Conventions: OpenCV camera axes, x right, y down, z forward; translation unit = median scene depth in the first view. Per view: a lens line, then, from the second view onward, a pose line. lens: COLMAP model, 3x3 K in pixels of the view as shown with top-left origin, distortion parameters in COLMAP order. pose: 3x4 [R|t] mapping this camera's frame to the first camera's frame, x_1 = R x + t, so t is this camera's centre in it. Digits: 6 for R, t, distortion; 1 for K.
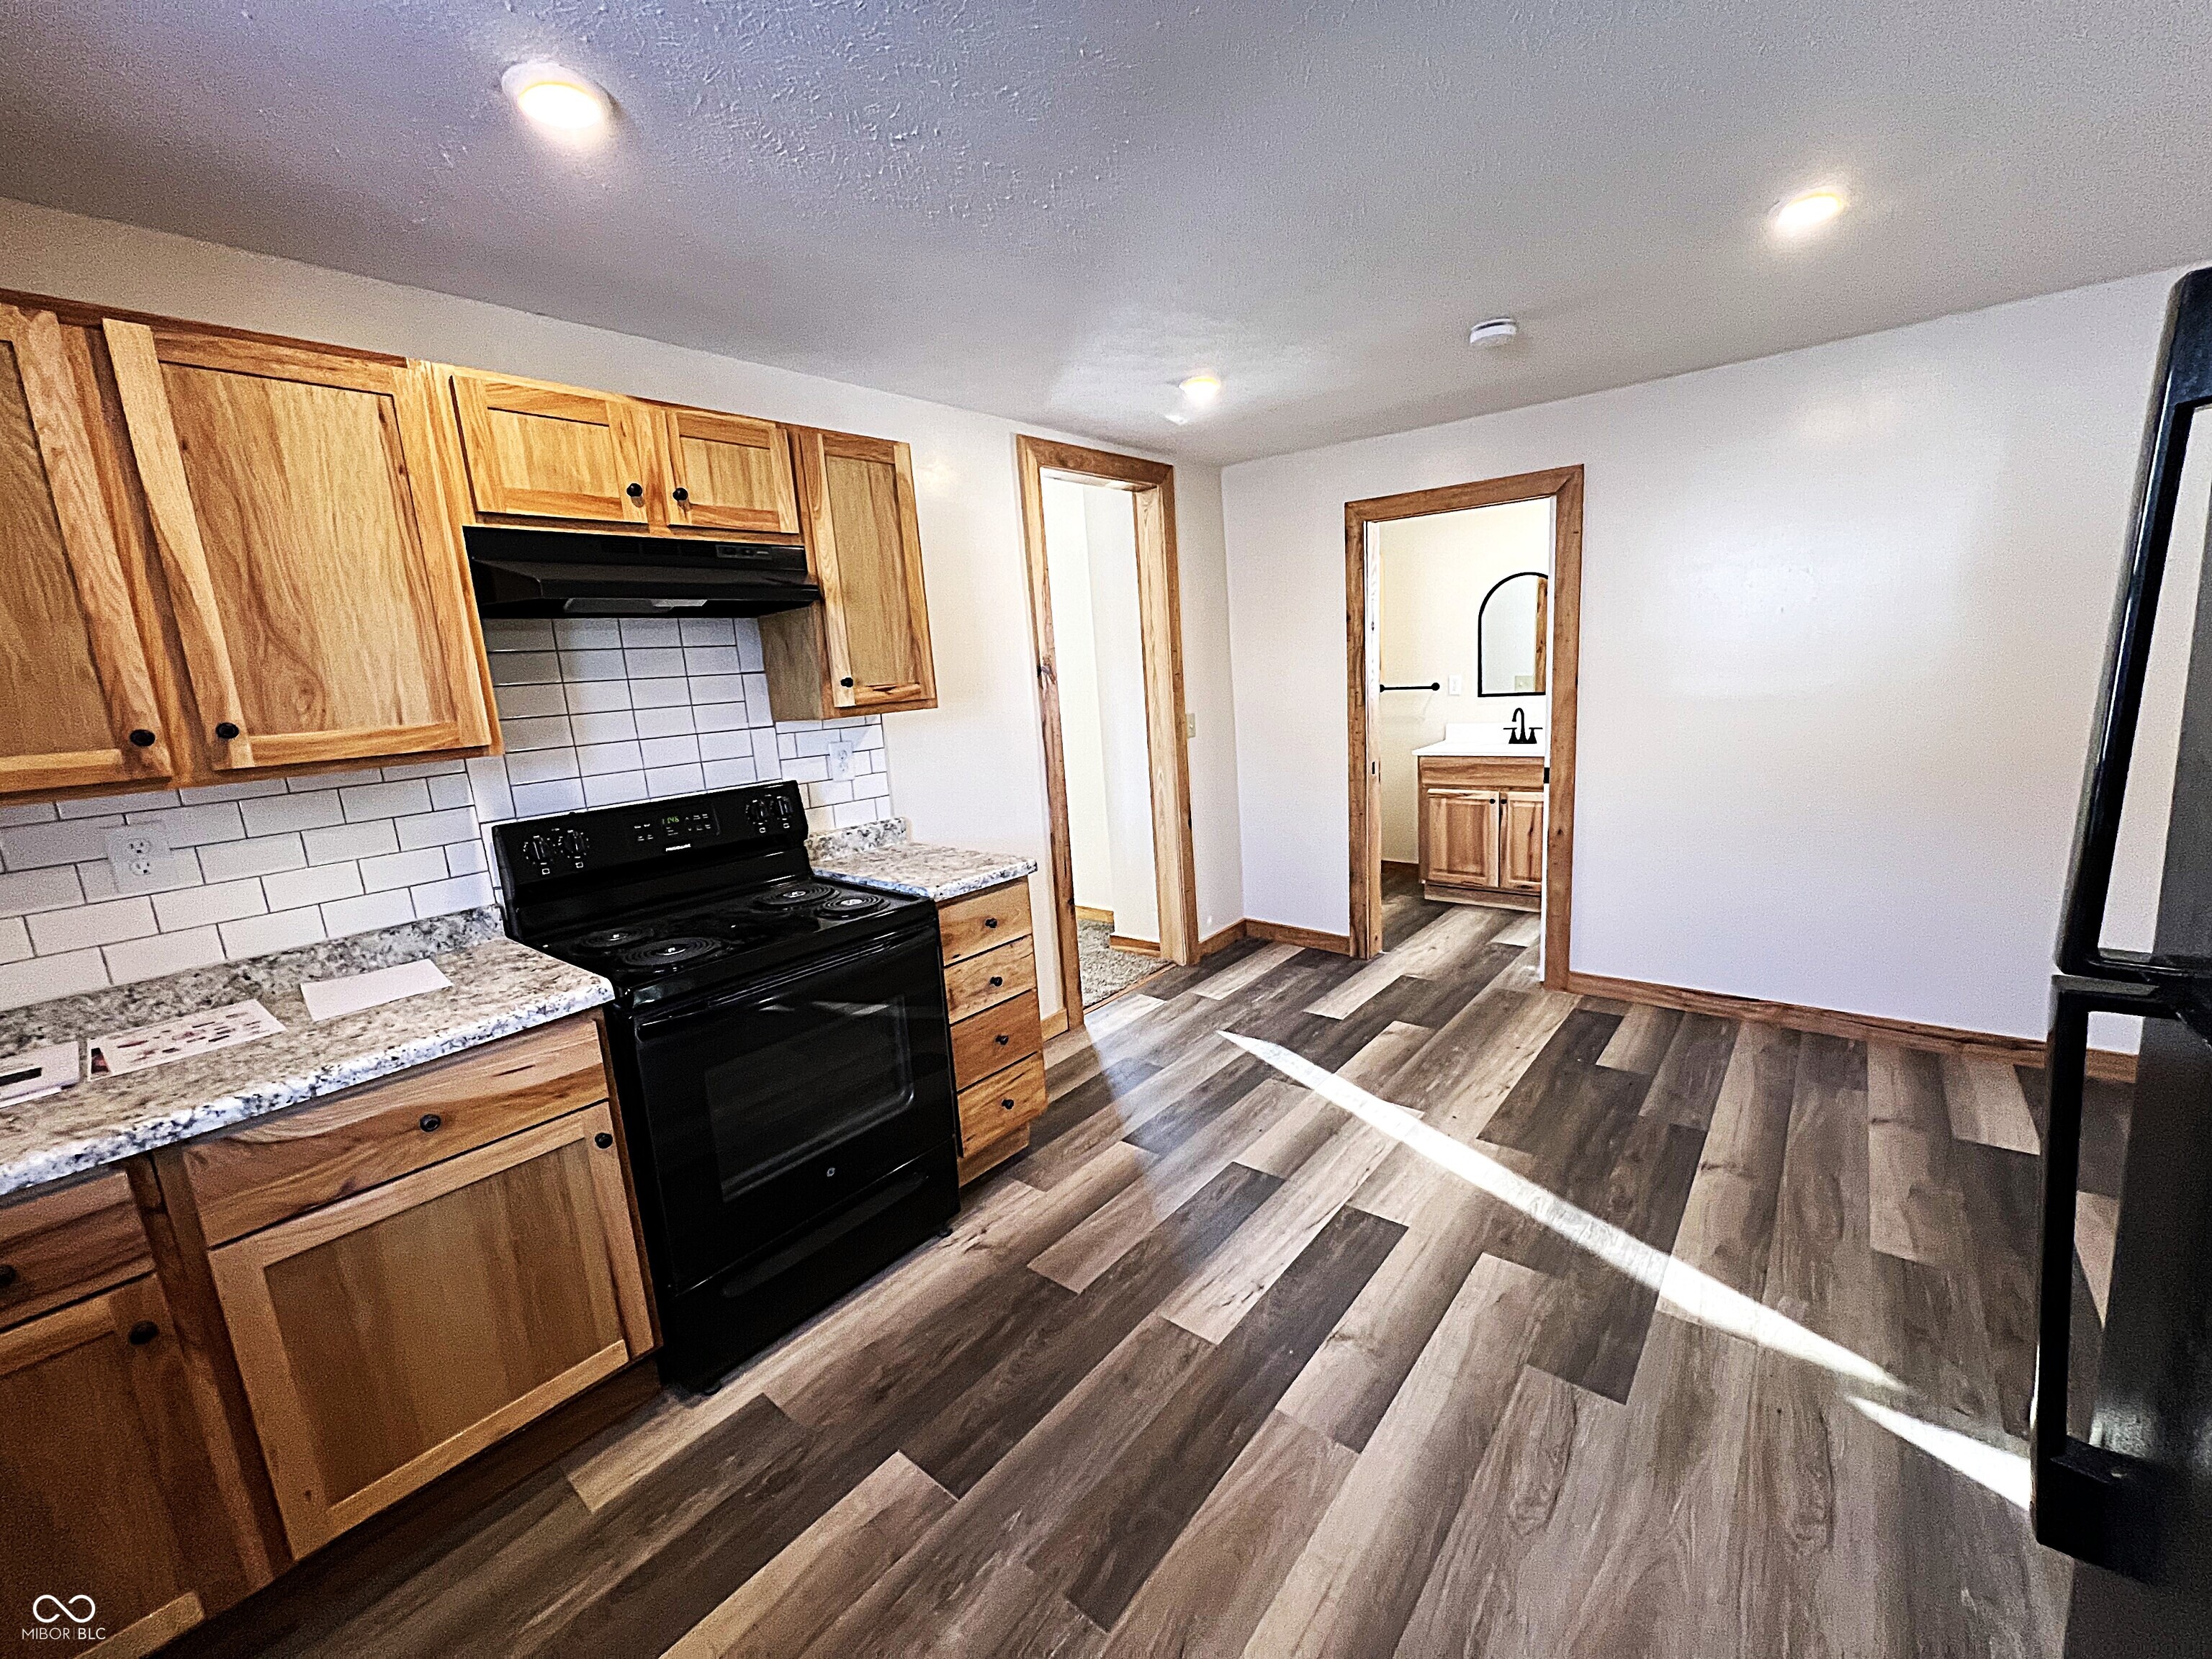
lens RADIAL K [[900.8, 0, 1110.7], [0, 900.8, 831.8], [0, 0, 1]] dist [0.001982, 0.000118]
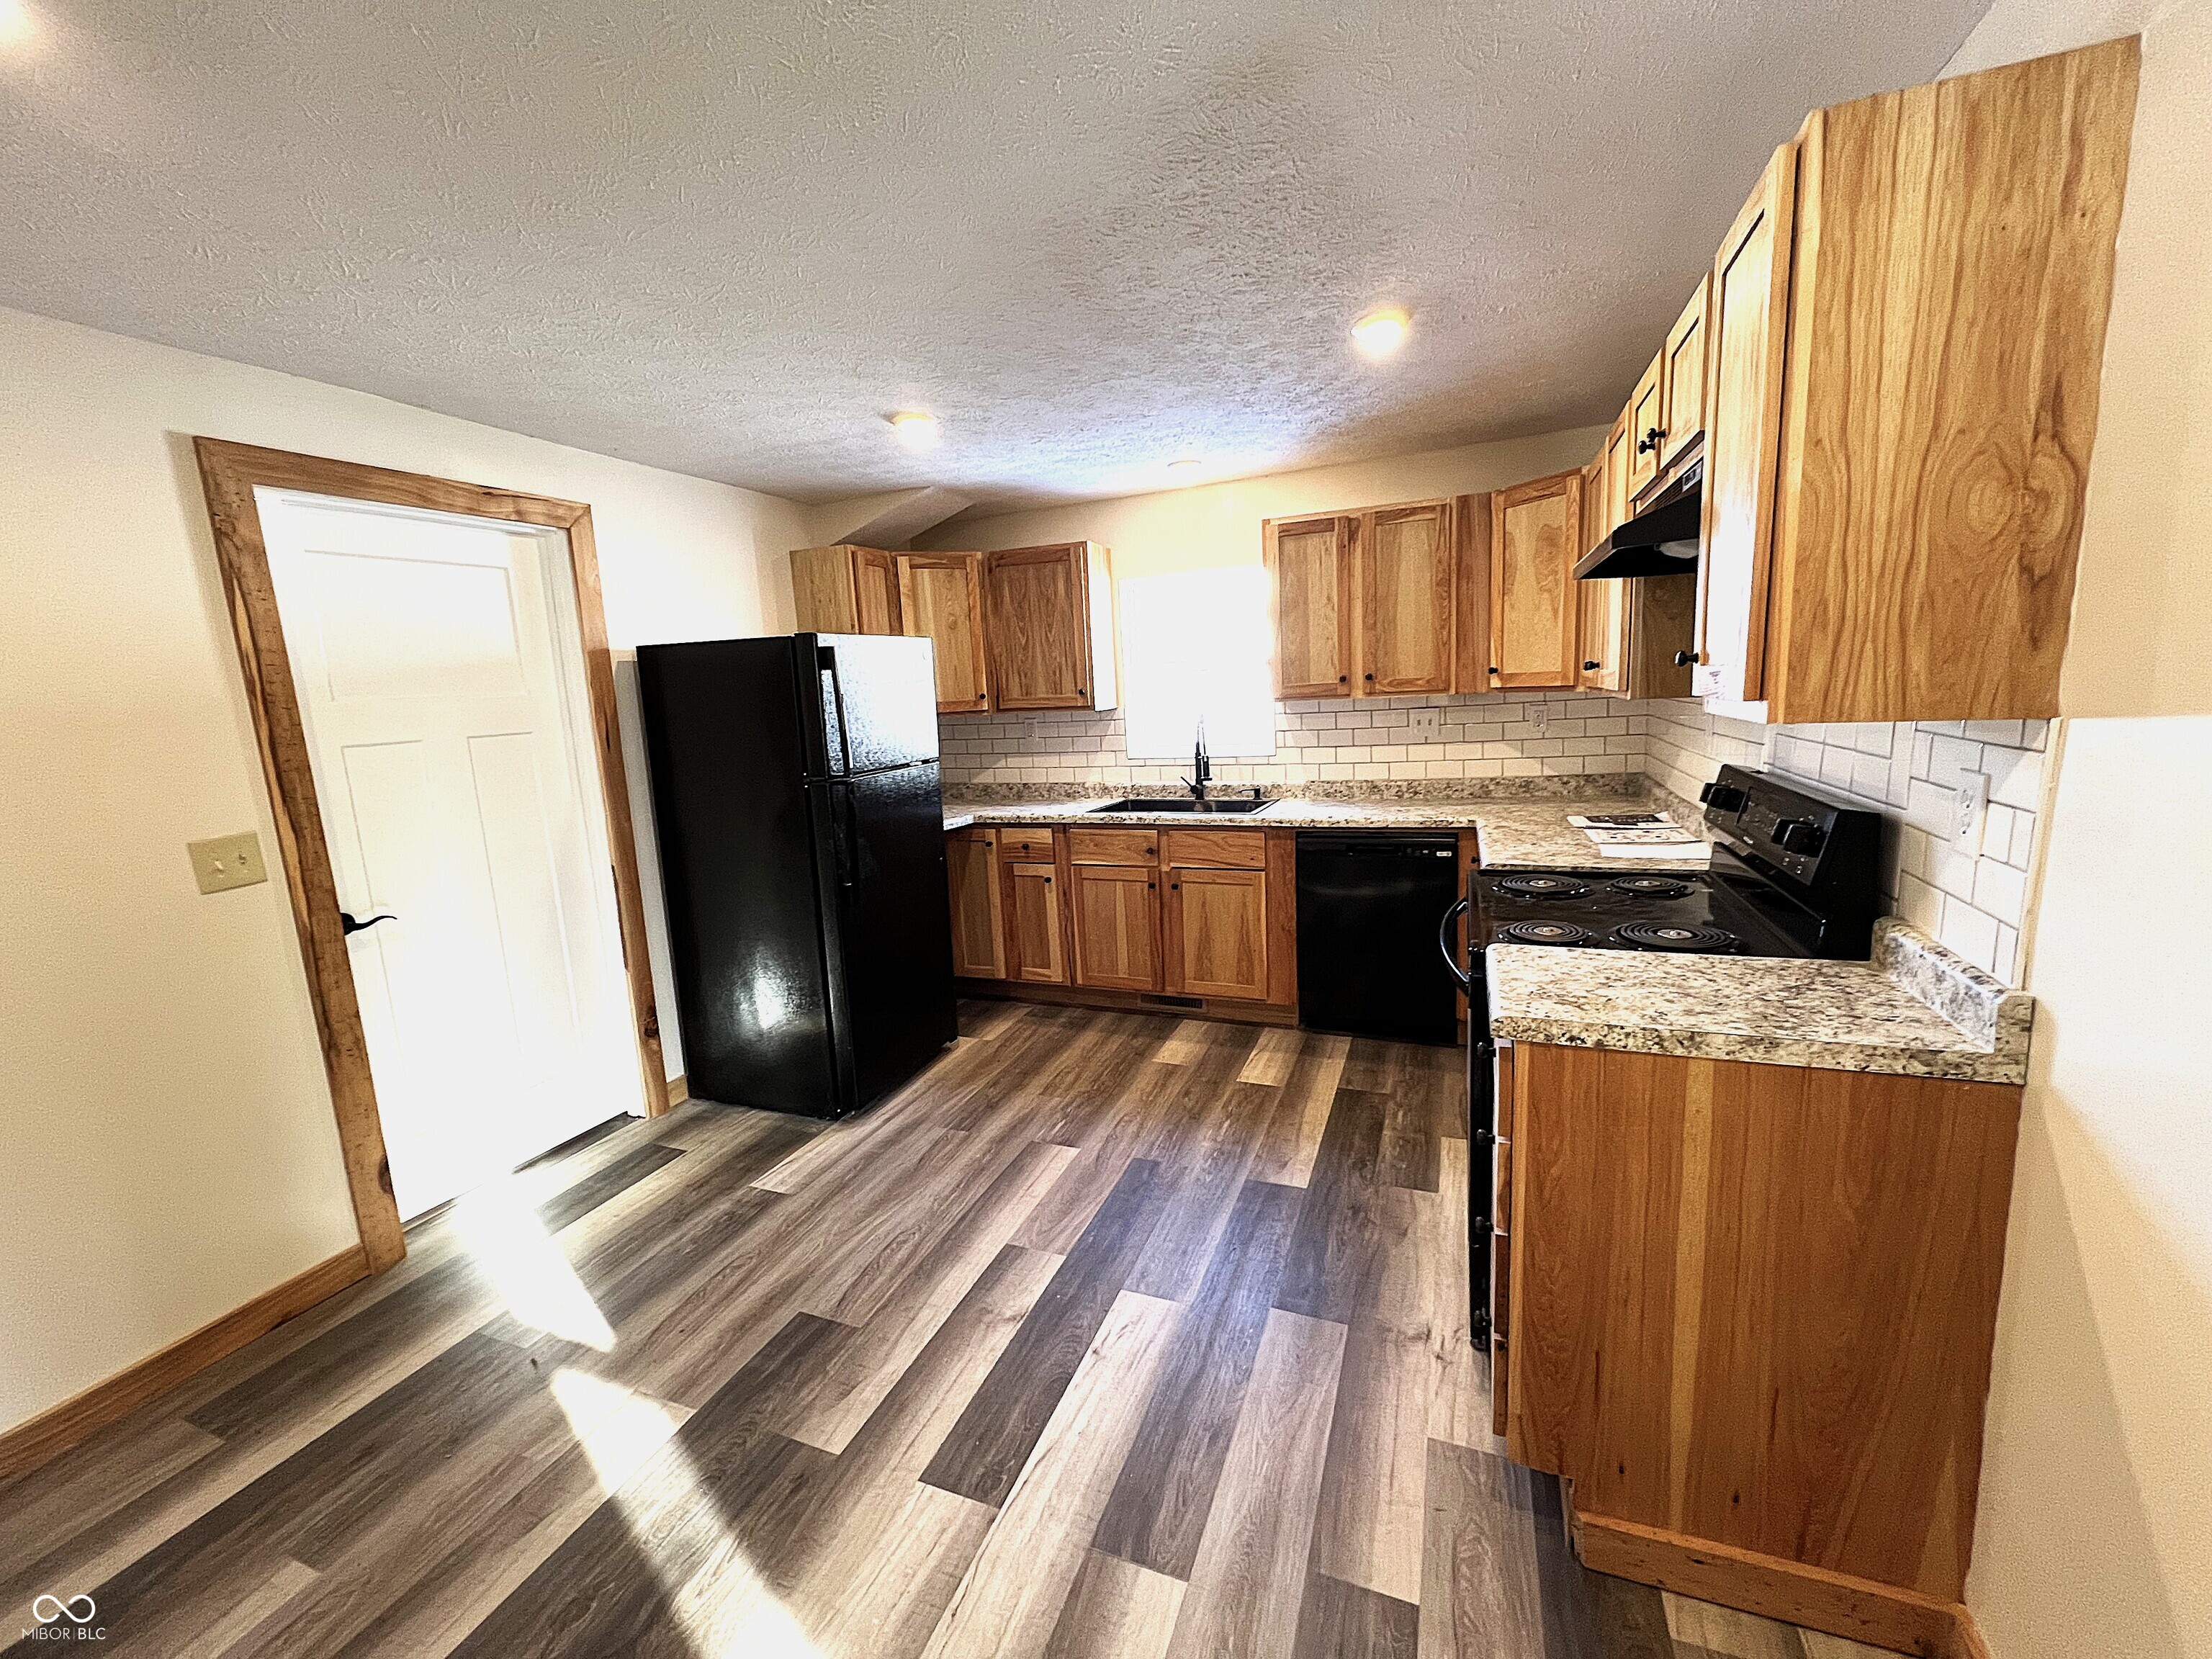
lens RADIAL K [[892.3, 0, 1108.7], [0, 892.3, 828.2], [0, 0, 1]] dist [-0.001094, -0.000127]
pose [[-0.945561, 0.160089, -0.283347, 0.353252], [0.051619, 0.933400, 0.355107, -0.372541], [0.321325, 0.321149, -0.890850, 1.778500]]
